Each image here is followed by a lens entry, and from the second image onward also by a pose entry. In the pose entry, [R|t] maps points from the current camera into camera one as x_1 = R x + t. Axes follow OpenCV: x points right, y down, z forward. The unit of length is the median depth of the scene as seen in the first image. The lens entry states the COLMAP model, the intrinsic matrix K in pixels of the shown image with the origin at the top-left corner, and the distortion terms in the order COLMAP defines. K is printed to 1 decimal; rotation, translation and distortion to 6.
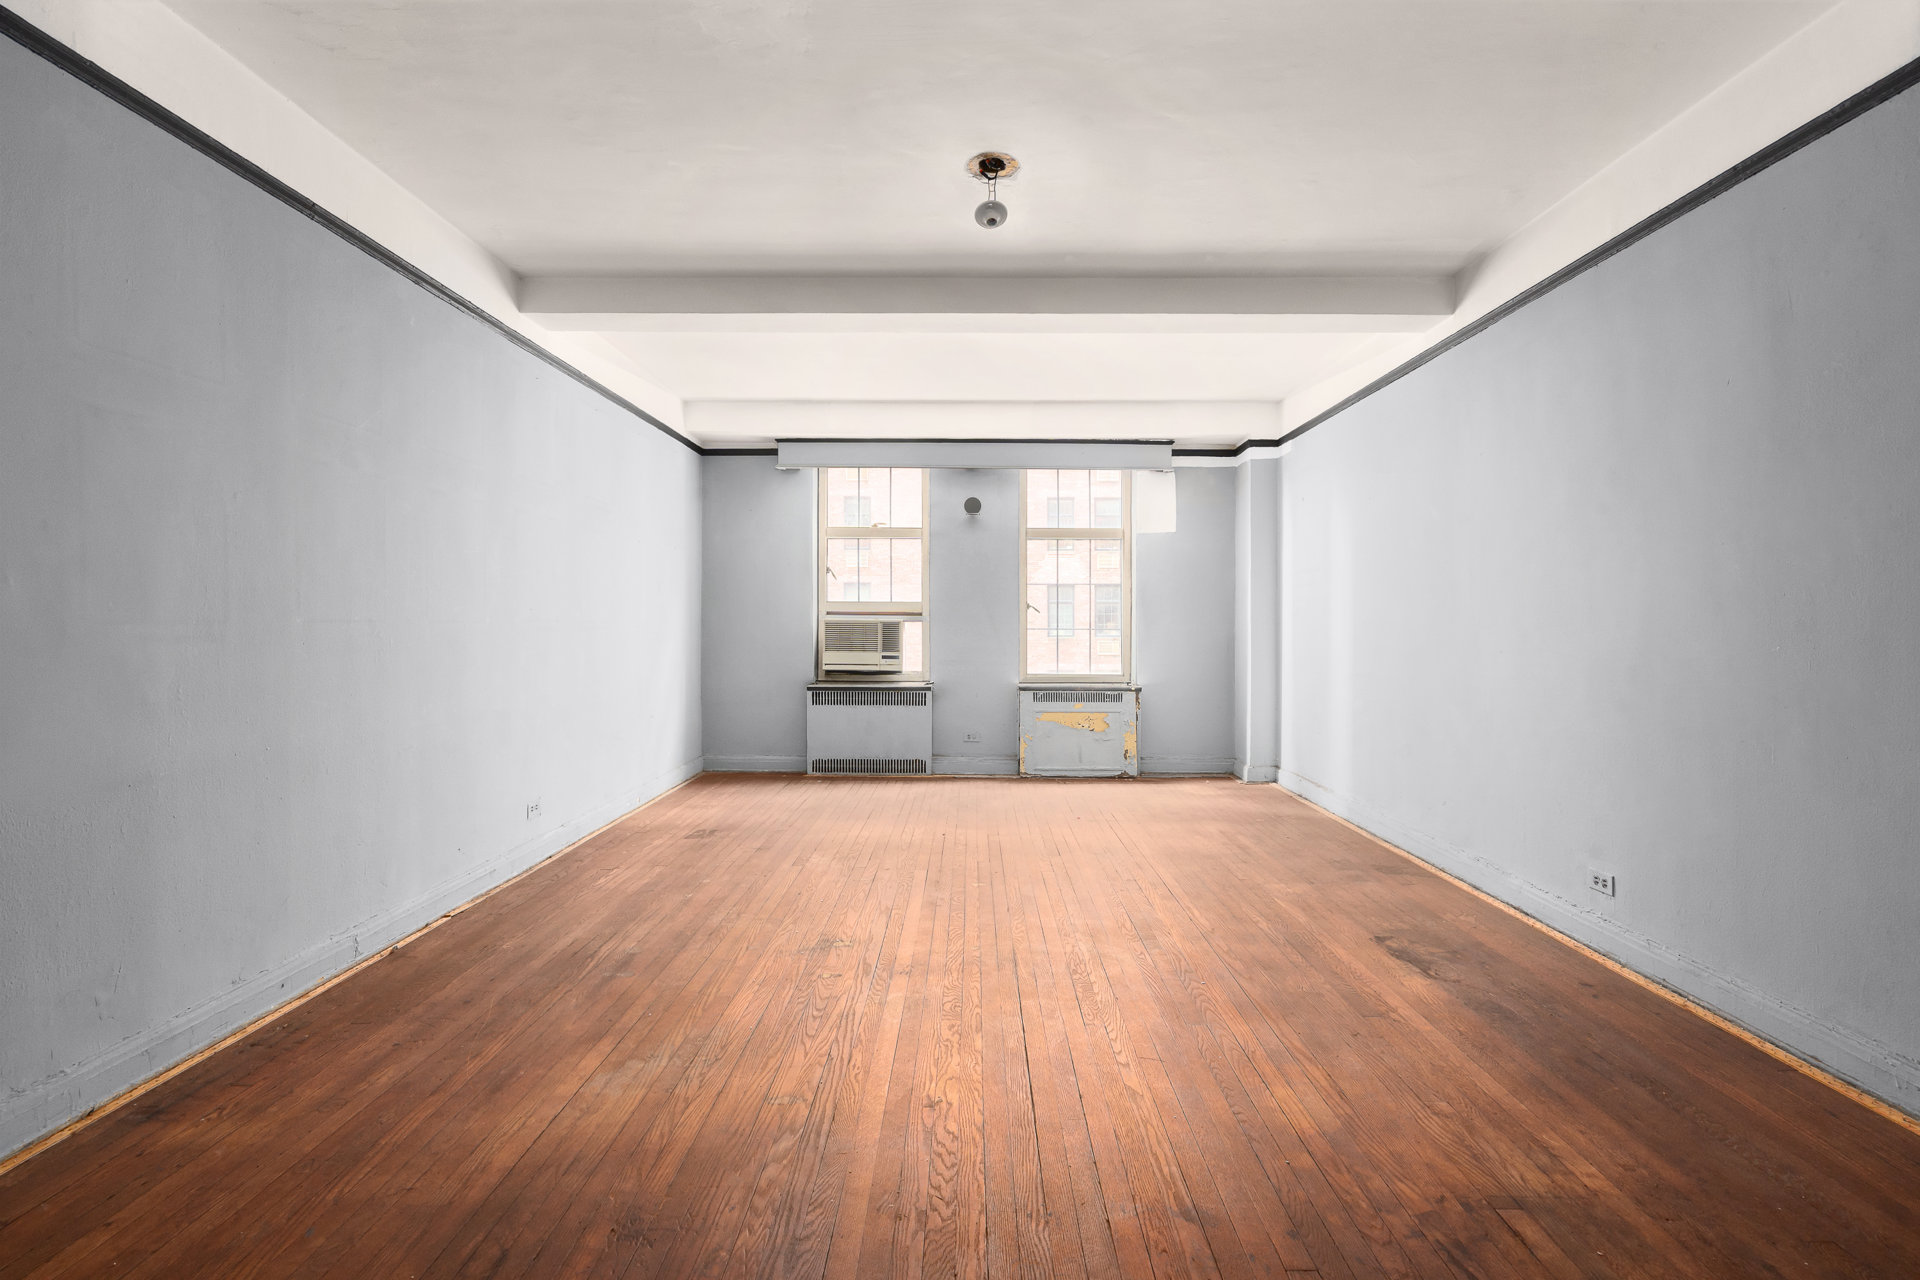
lens RADIAL K [[877.8, 0, 961.9], [0, 877.8, 642.0], [0, 0, 1]] dist [-0.001947, -0.000300]
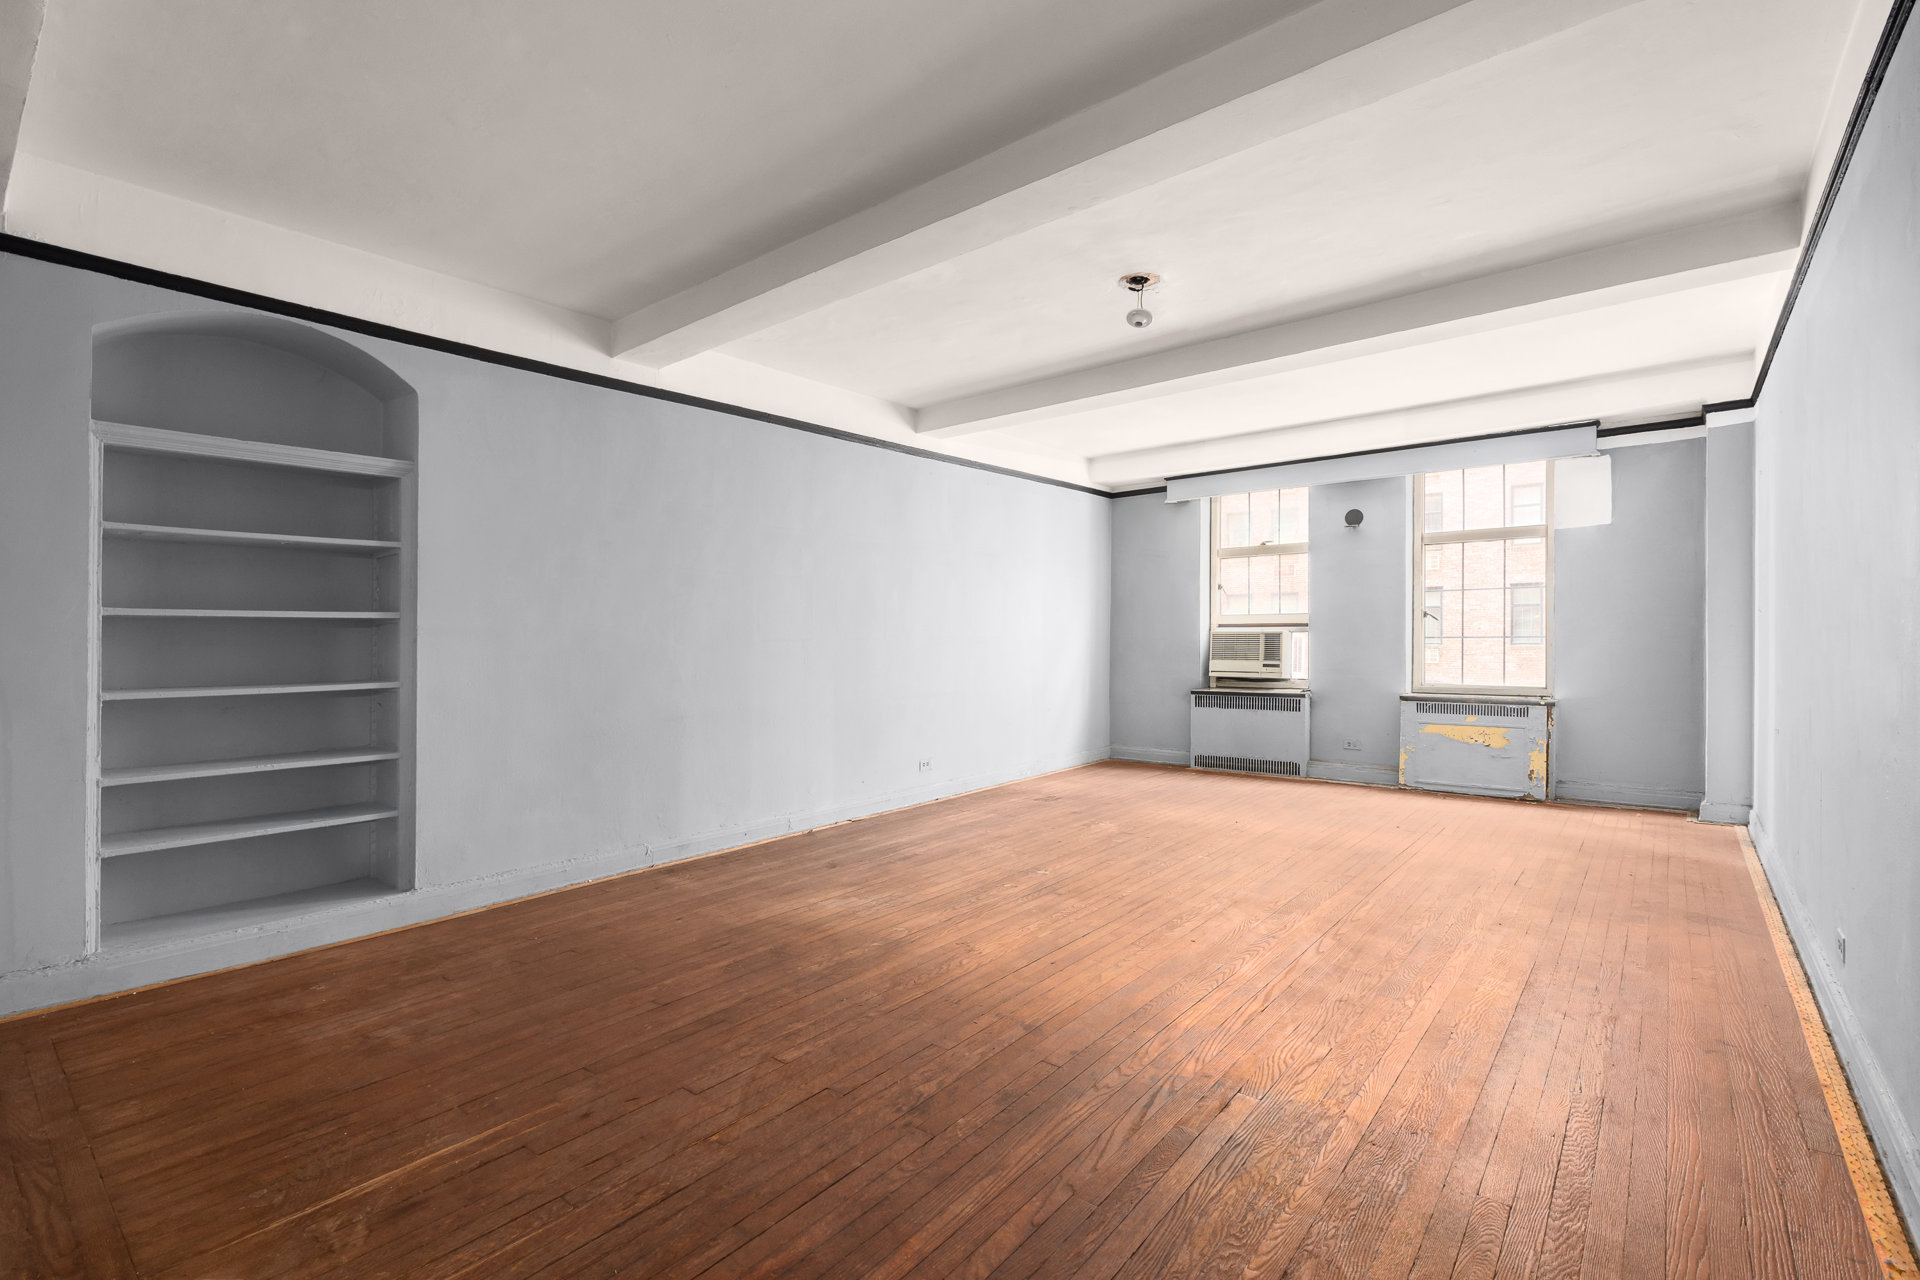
lens RADIAL K [[877.8, 0, 972.4], [0, 877.8, 638.2], [0, 0, 1]] dist [-0.001947, -0.000300]
pose [[0.783154, -0.011505, -0.621721, 0.304917], [0.002344, 0.999876, -0.015551, -0.000490], [0.621823, 0.010721, 0.783084, -0.071485]]
